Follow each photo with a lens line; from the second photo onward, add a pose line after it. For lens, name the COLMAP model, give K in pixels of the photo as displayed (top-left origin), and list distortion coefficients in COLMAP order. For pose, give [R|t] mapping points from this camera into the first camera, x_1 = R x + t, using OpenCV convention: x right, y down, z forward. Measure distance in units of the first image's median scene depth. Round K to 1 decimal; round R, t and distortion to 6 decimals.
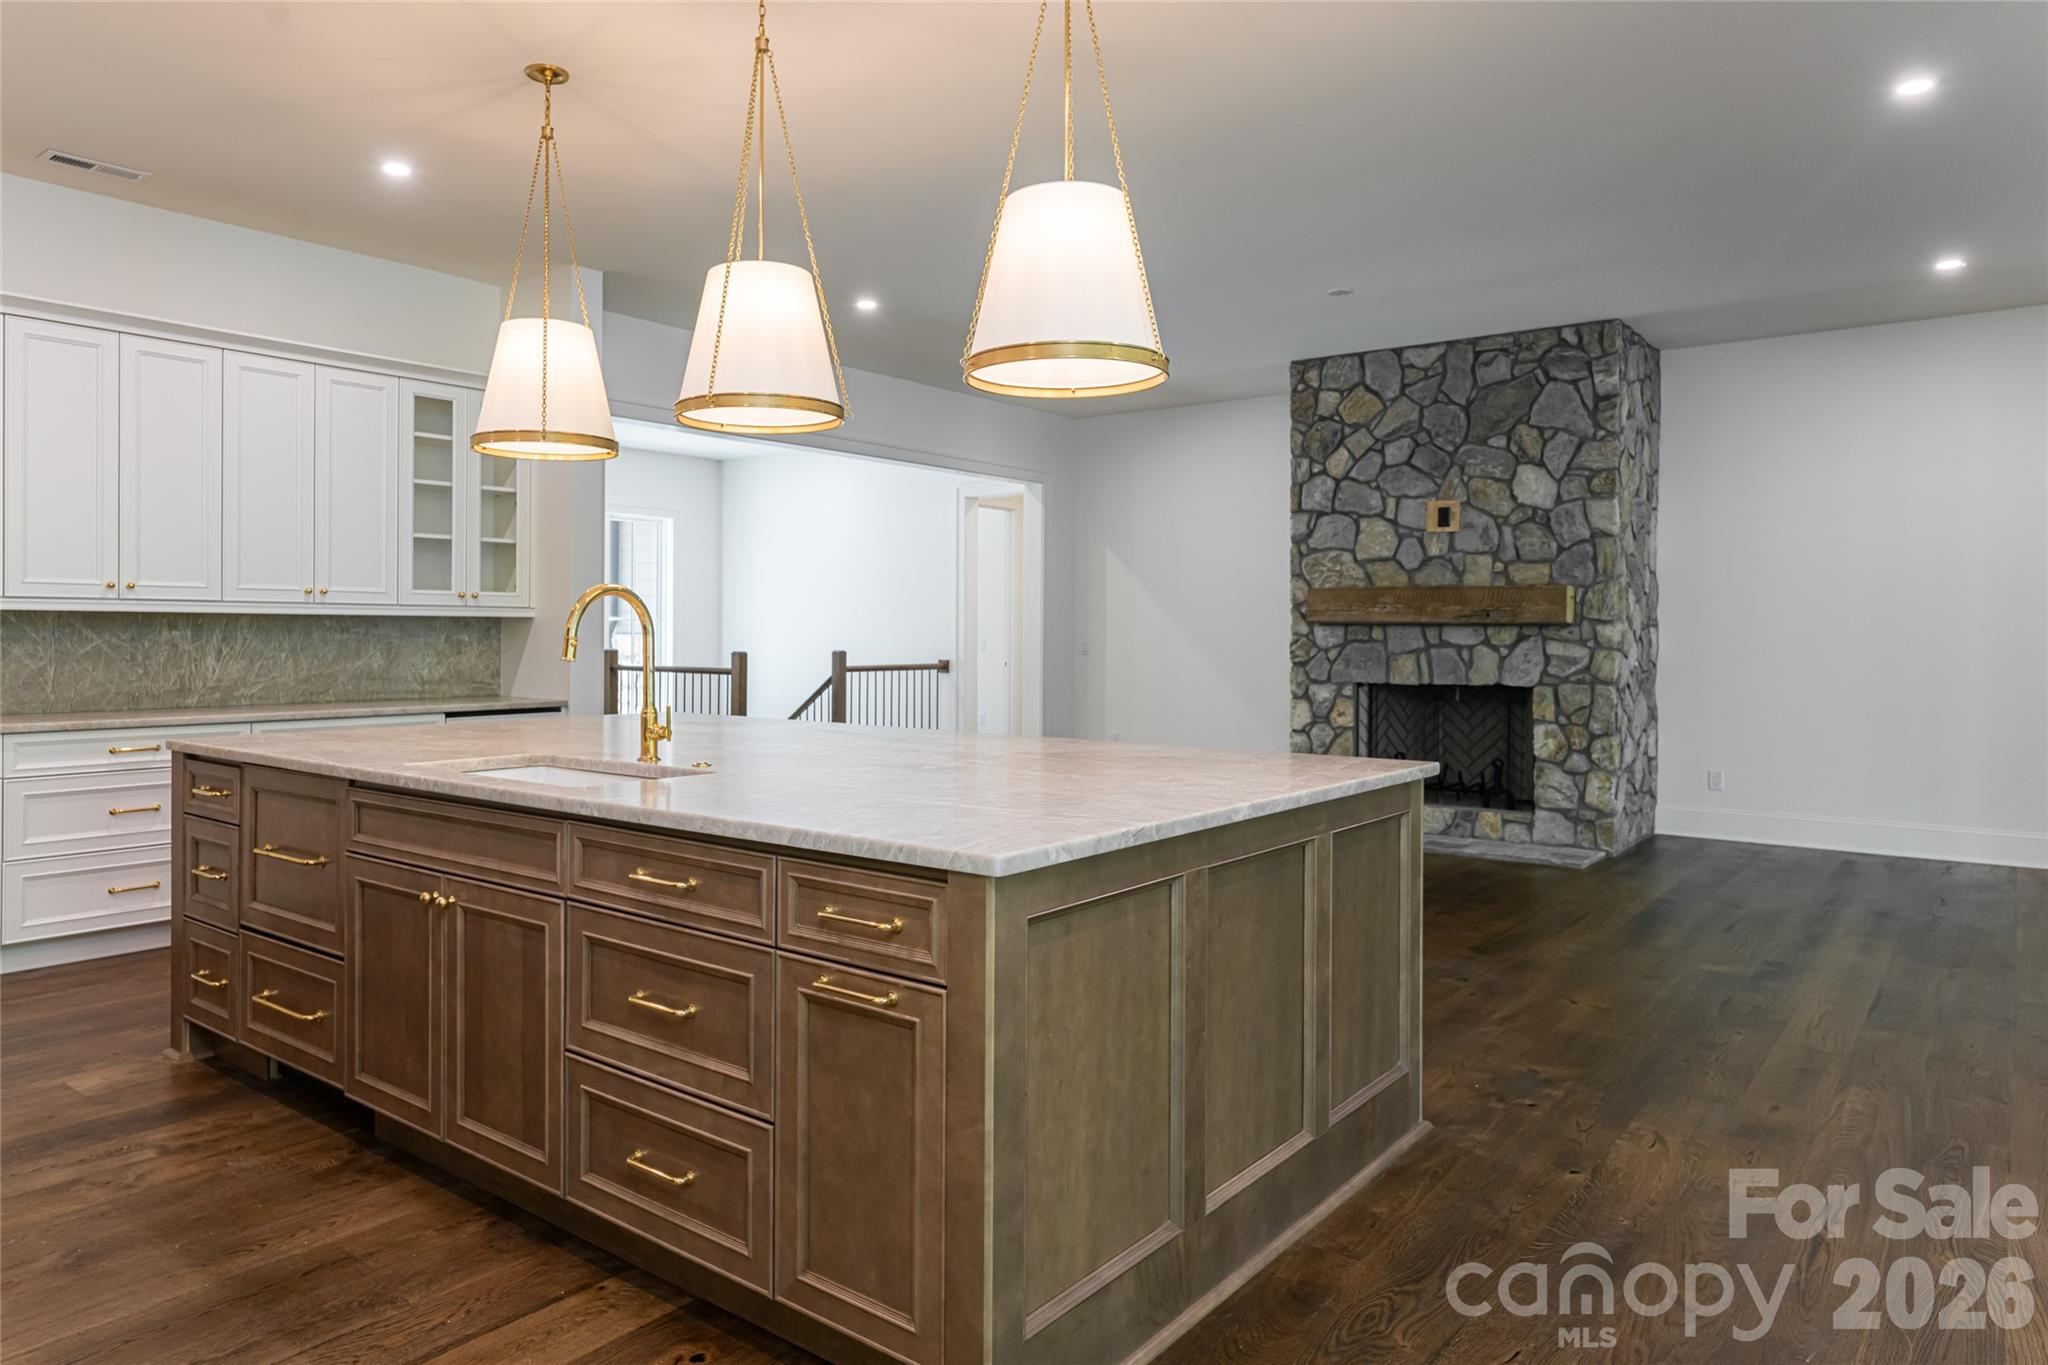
lens RADIAL K [[1305.0, 0, 973.7], [0, 1305.0, 634.1], [0, 0, 1]] dist [0.007375, -0.006442]
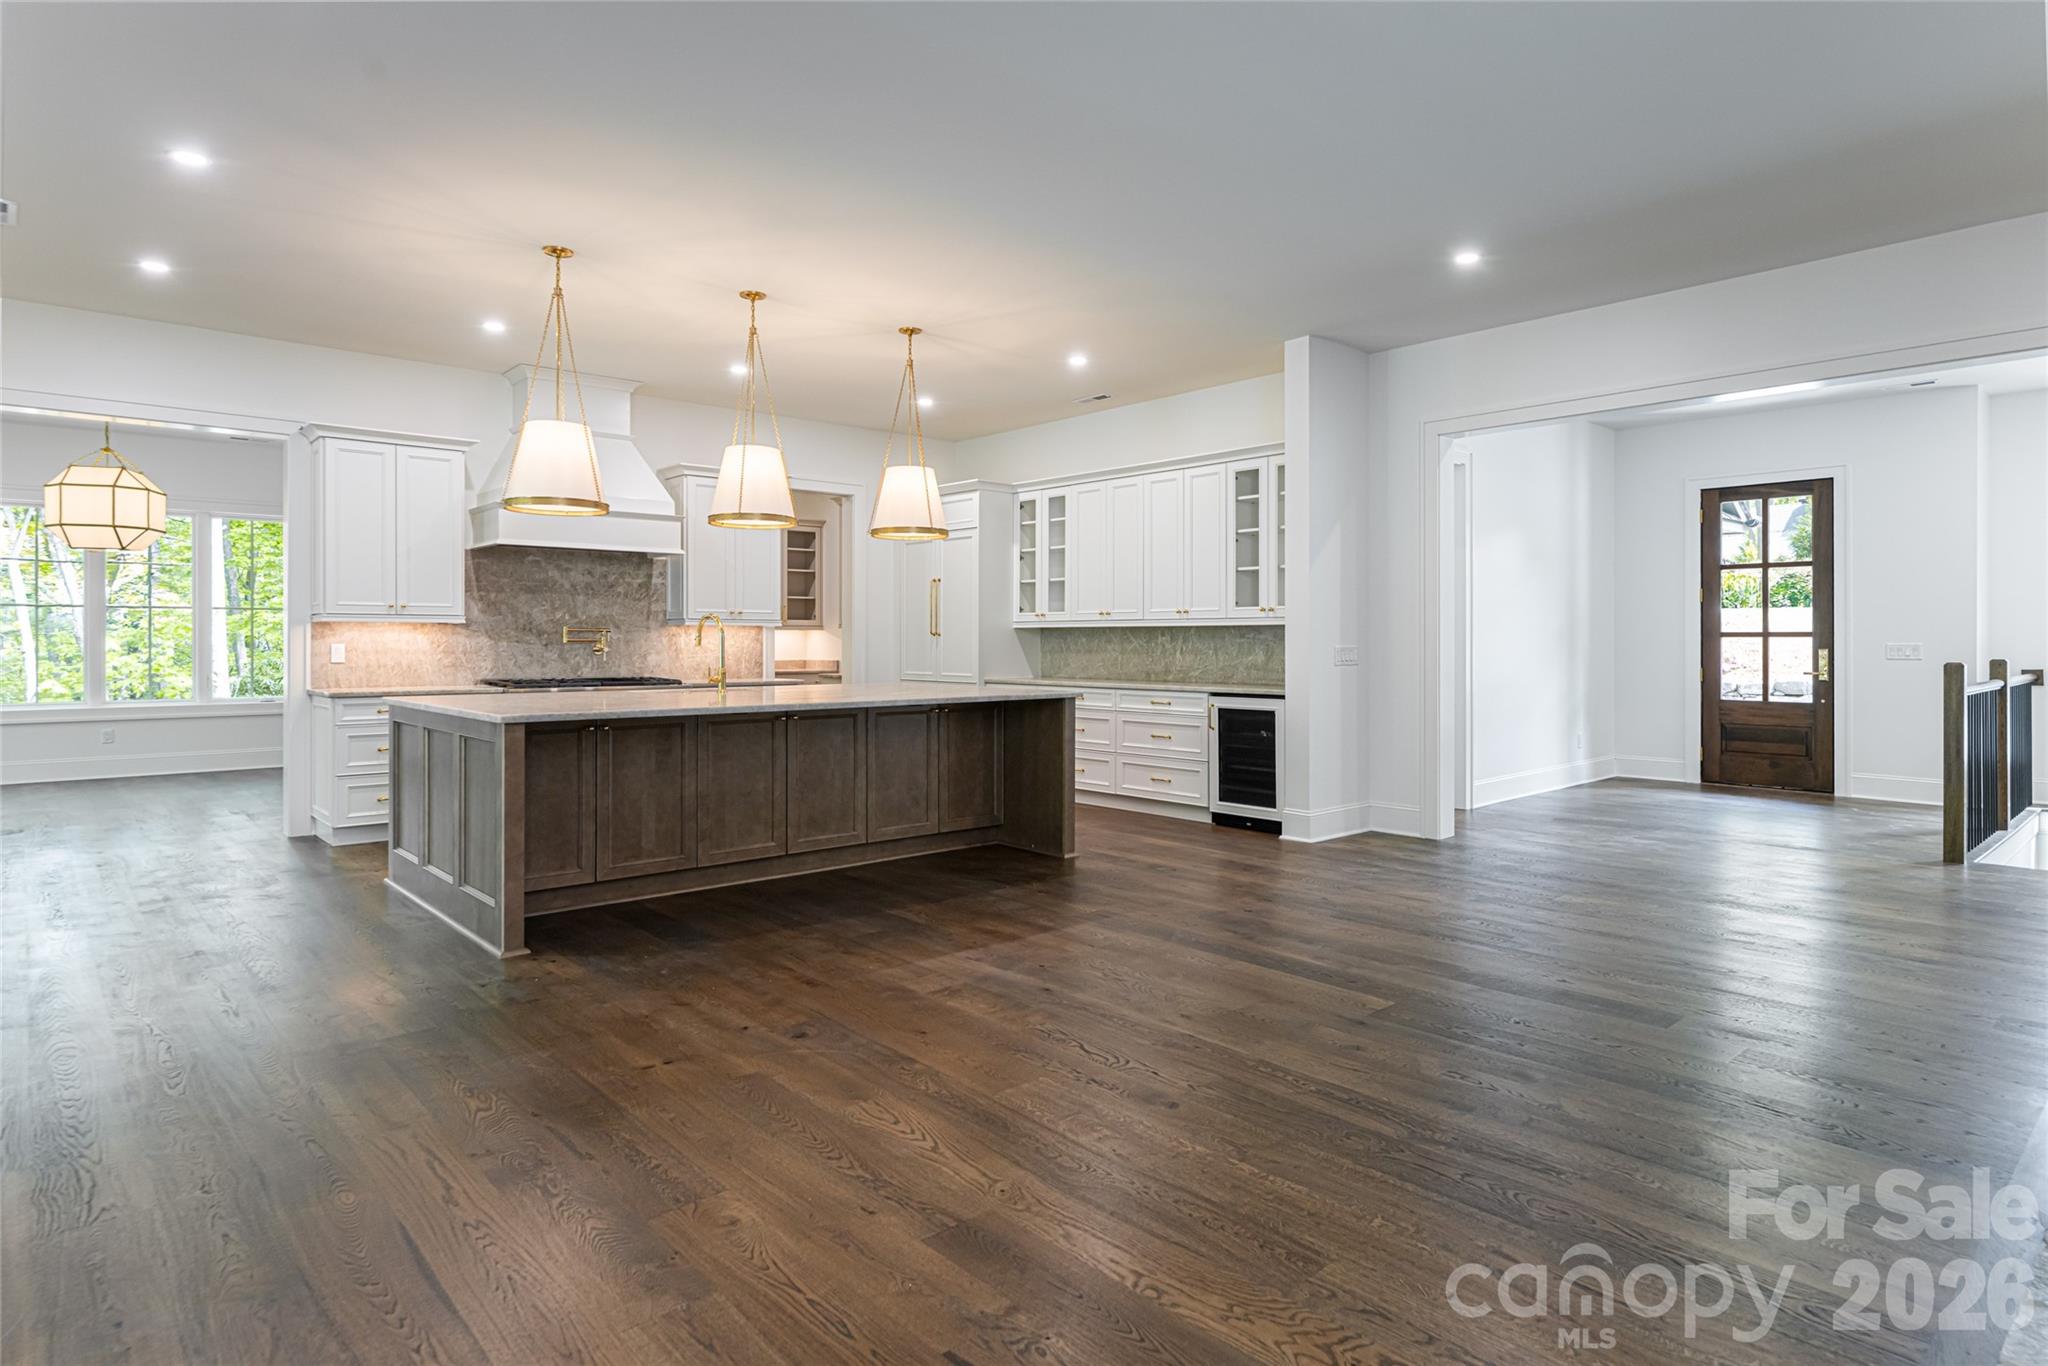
lens RADIAL K [[1126.8, 0, 1070.8], [0, 1126.8, 637.6], [0, 0, 1]] dist [-0.016962, -0.000207]
pose [[-0.157272, -0.006122, -0.987536, 0.759282], [-0.003108, 0.999979, -0.005704, 0.006305], [0.987550, 0.002172, -0.157287, 0.944348]]
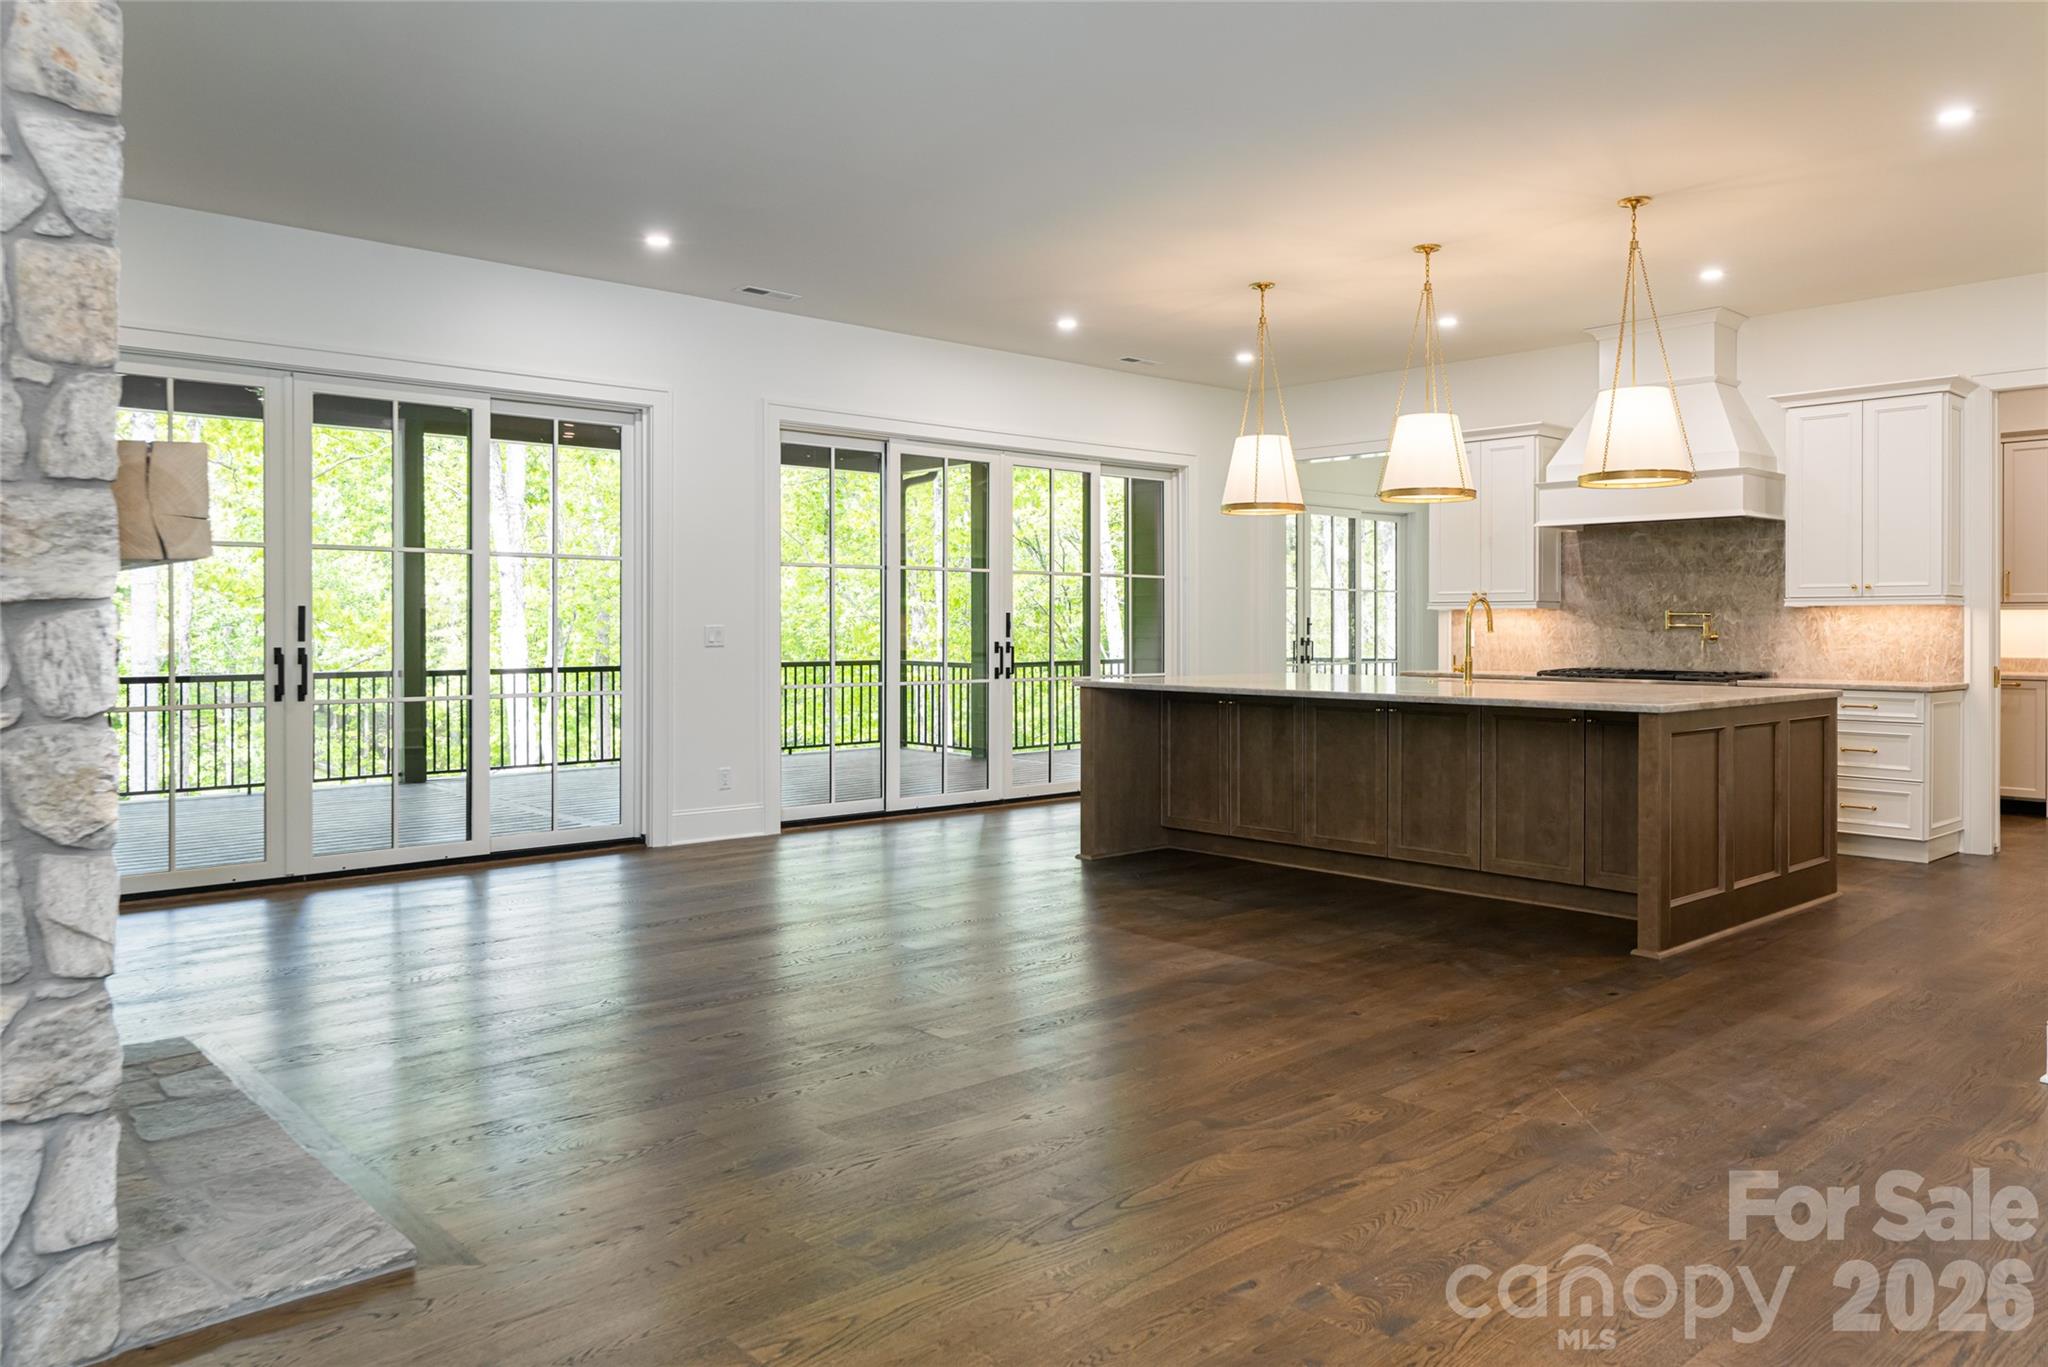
lens RADIAL K [[1442.7, 0, 1010.2], [0, 1442.7, 627.4], [0, 0, 1]] dist [0.004940, -0.001405]
pose [[-0.988128, -0.006751, 0.153483, 0.055424], [-0.006373, 0.999975, 0.002951, 0.004970], [-0.153500, 0.001938, -0.988147, 1.631102]]
